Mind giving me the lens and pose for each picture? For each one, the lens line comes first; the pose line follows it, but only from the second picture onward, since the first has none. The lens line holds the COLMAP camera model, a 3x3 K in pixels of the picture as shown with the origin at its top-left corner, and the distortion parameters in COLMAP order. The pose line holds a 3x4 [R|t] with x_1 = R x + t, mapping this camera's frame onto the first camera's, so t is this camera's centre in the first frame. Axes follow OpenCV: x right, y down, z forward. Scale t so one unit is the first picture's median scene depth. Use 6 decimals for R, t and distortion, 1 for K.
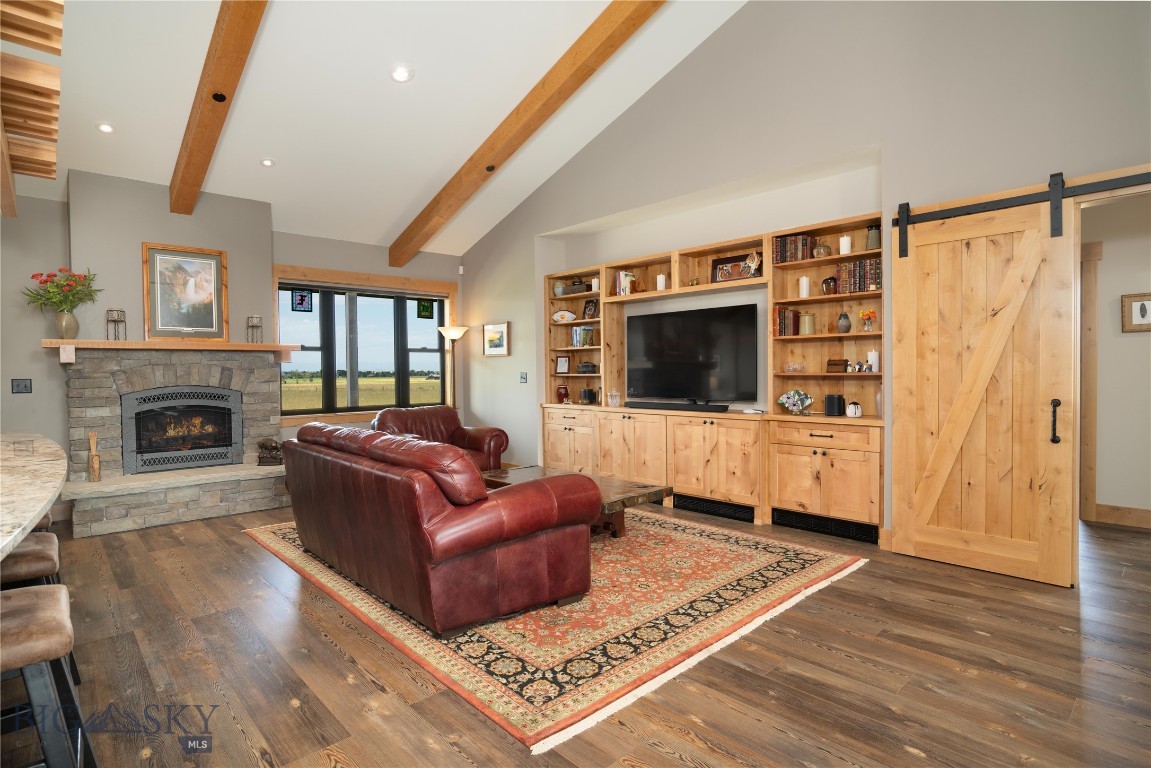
lens RADIAL K [[579.4, 0, 576.1], [0, 579.4, 383.3], [0, 0, 1]] dist [-0.029356, 0.002284]
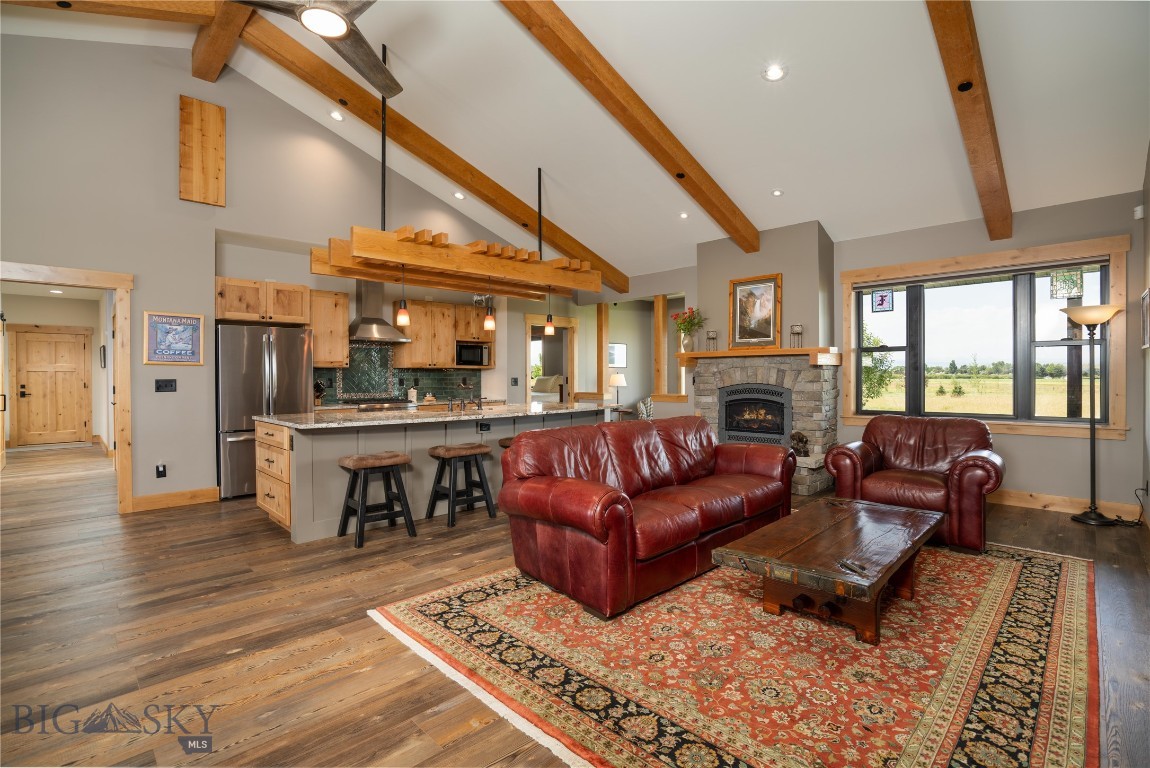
lens RADIAL K [[530.1, 0, 569.0], [0, 530.1, 383.9], [0, 0, 1]] dist [-0.038795, 0.000864]
pose [[0.024912, 0.023286, -0.999418, 0.806984], [-0.015354, 0.999620, 0.022908, -0.024756], [0.999572, 0.014775, 0.025260, 0.869492]]
